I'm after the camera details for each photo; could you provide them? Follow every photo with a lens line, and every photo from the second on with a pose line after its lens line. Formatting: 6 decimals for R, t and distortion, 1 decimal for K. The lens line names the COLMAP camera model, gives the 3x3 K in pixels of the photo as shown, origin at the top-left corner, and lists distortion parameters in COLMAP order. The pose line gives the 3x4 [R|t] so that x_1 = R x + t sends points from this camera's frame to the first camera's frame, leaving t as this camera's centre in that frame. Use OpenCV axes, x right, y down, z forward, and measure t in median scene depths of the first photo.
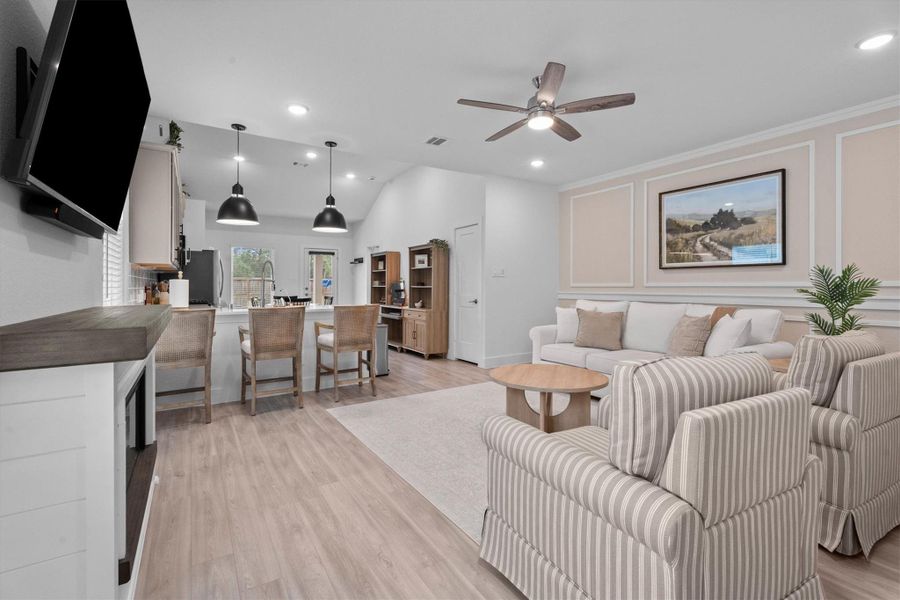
lens RADIAL K [[405.2, 0, 449.7], [0, 405.2, 285.1], [0, 0, 1]] dist [0.000632, 0.000054]
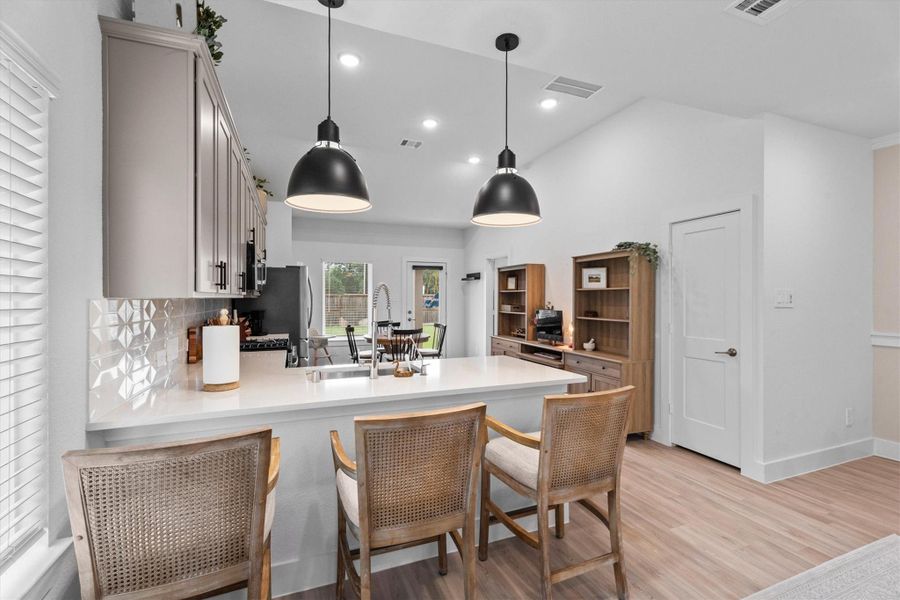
lens RADIAL K [[400.1, 0, 448.7], [0, 400.1, 297.8], [0, 0, 1]] dist [0.002486, 0.000189]
pose [[0.981006, 0.000209, -0.193978, -0.194668], [-0.000030, 1.000000, 0.000924, -0.032008], [0.193978, -0.000900, 0.981005, 0.374647]]
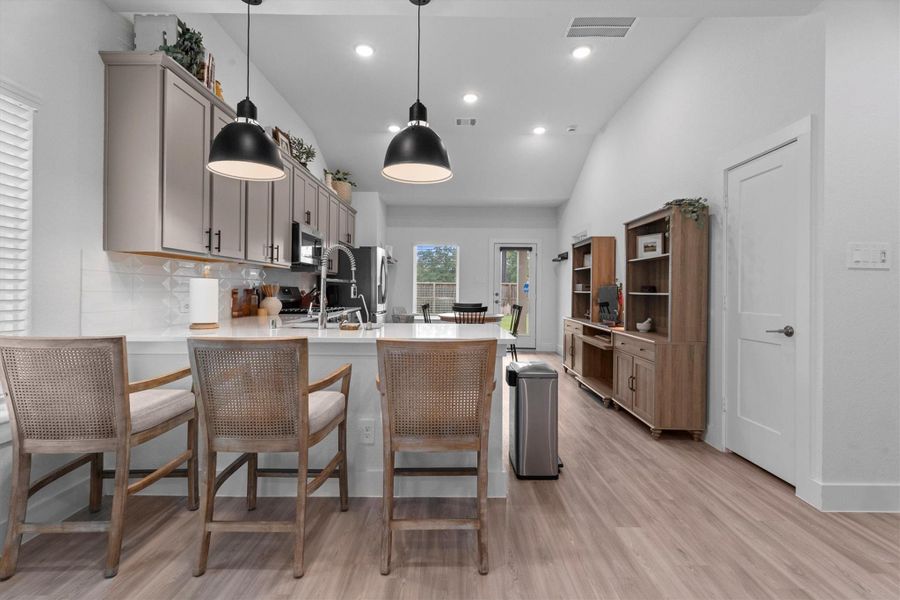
lens RADIAL K [[403.7, 0, 450.3], [0, 403.7, 288.4], [0, 0, 1]] dist [0.003502, -0.000306]
pose [[0.839989, 0.004047, -0.542588, -0.000433], [-0.006998, 0.999970, -0.003374, 0.001047], [0.542558, 0.006631, 0.839992, 0.447170]]
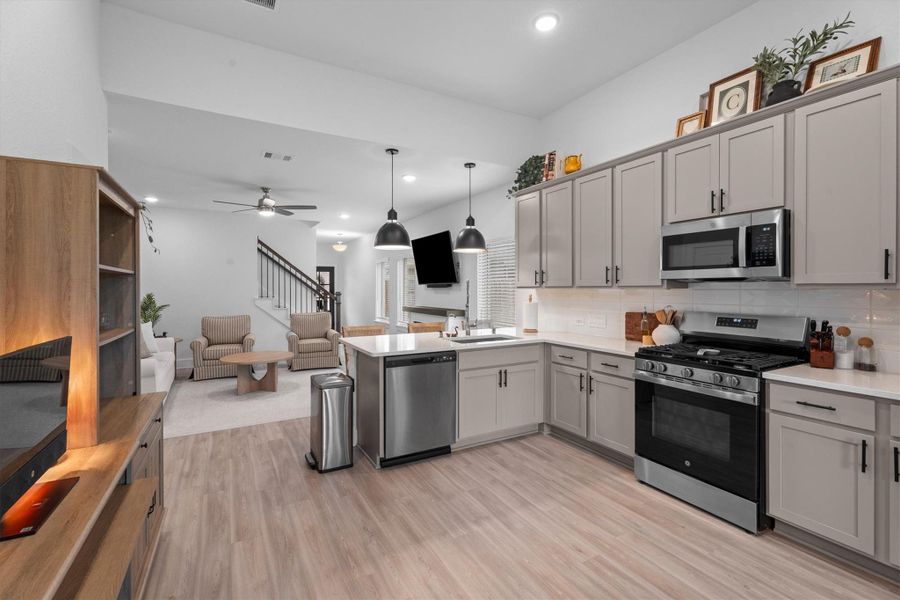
lens RADIAL K [[403.7, 0, 450.3], [0, 403.7, 288.4], [0, 0, 1]] dist [0.003502, -0.000306]
pose [[-0.998334, 0.001524, 0.057682, -0.342481], [0.001406, 0.999997, -0.002081, -0.030775], [-0.057685, -0.001996, -0.998333, 1.364220]]
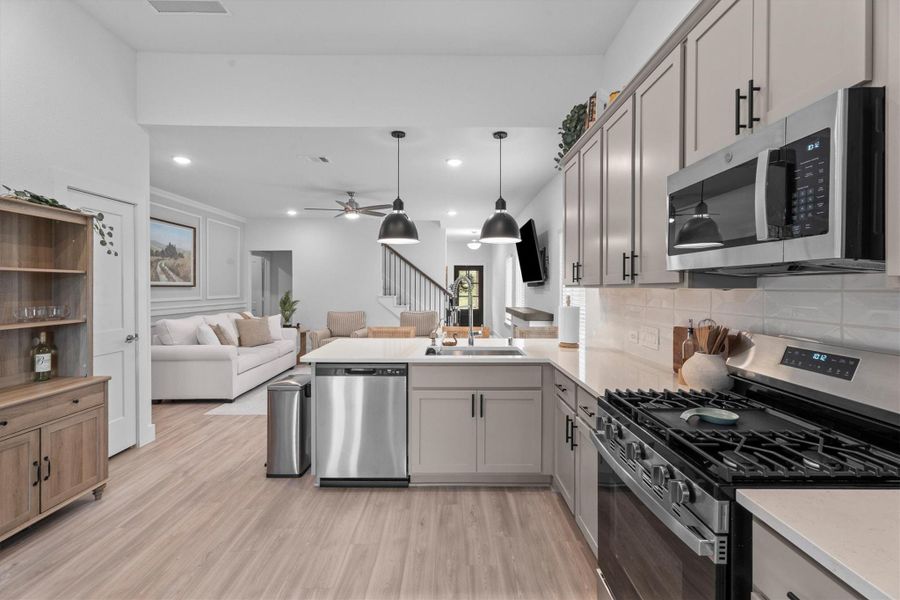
lens RADIAL K [[403.7, 0, 450.3], [0, 403.7, 288.4], [0, 0, 1]] dist [0.003502, -0.000306]
pose [[-0.844653, -0.003296, 0.535304, -0.587356], [-0.003131, 0.999994, 0.001217, -0.030922], [-0.535305, -0.000648, -0.844659, 1.173856]]
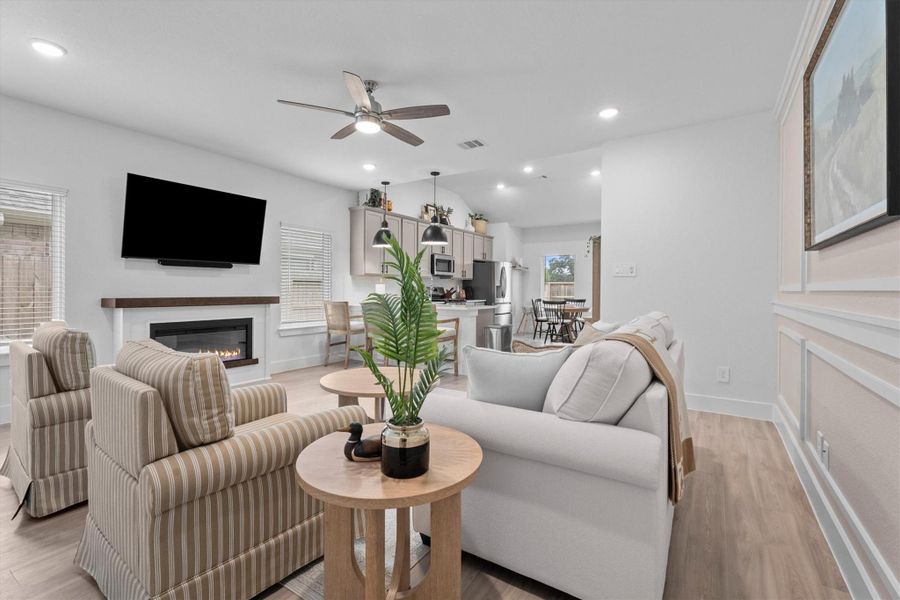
lens RADIAL K [[406.5, 0, 448.4], [0, 406.5, 292.6], [0, 0, 1]] dist [0.002278, 0.000197]
pose [[0.411931, 0.009980, -0.911160, 0.619764], [-0.003675, 0.999950, 0.009291, 0.002505], [0.911208, -0.000479, 0.411947, 0.379718]]
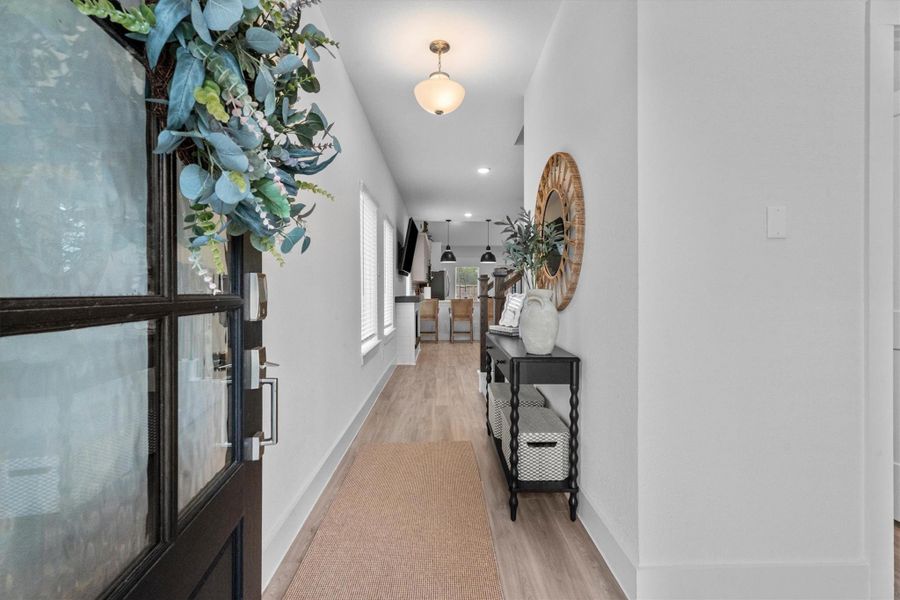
lens RADIAL K [[400.1, 0, 448.7], [0, 400.1, 297.8], [0, 0, 1]] dist [0.002486, 0.000189]
pose [[0.852154, 0.010429, -0.523187, 0.430887], [0.003124, 0.999682, 0.025014, -0.006362], [0.523282, -0.022950, 0.851850, -0.603208]]
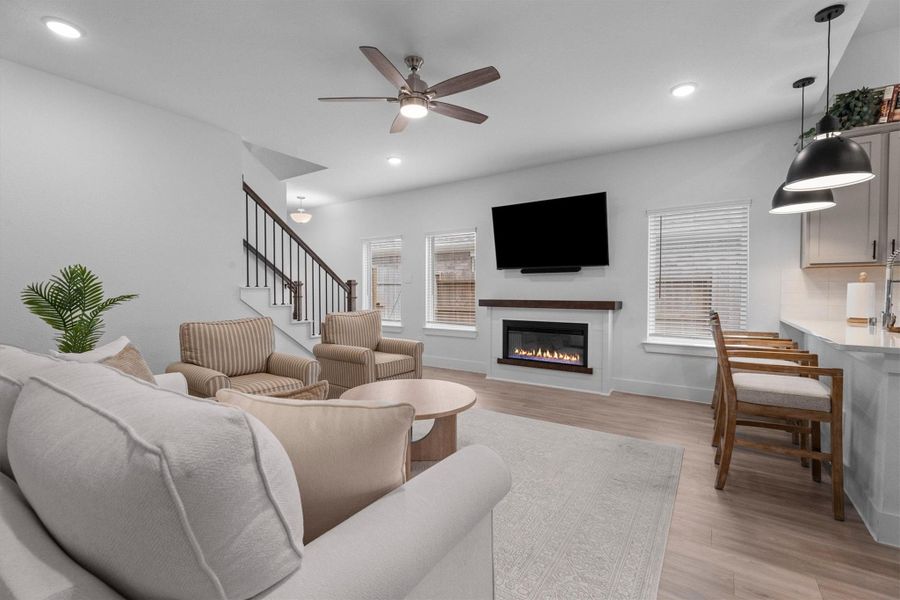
lens RADIAL K [[400.1, 0, 448.7], [0, 400.1, 297.8], [0, 0, 1]] dist [0.002486, 0.000189]
pose [[-0.919780, 0.005768, -0.392391, 0.251996], [-0.000043, 0.999891, 0.014797, 0.002659], [0.392434, 0.013627, -0.919679, 0.927061]]
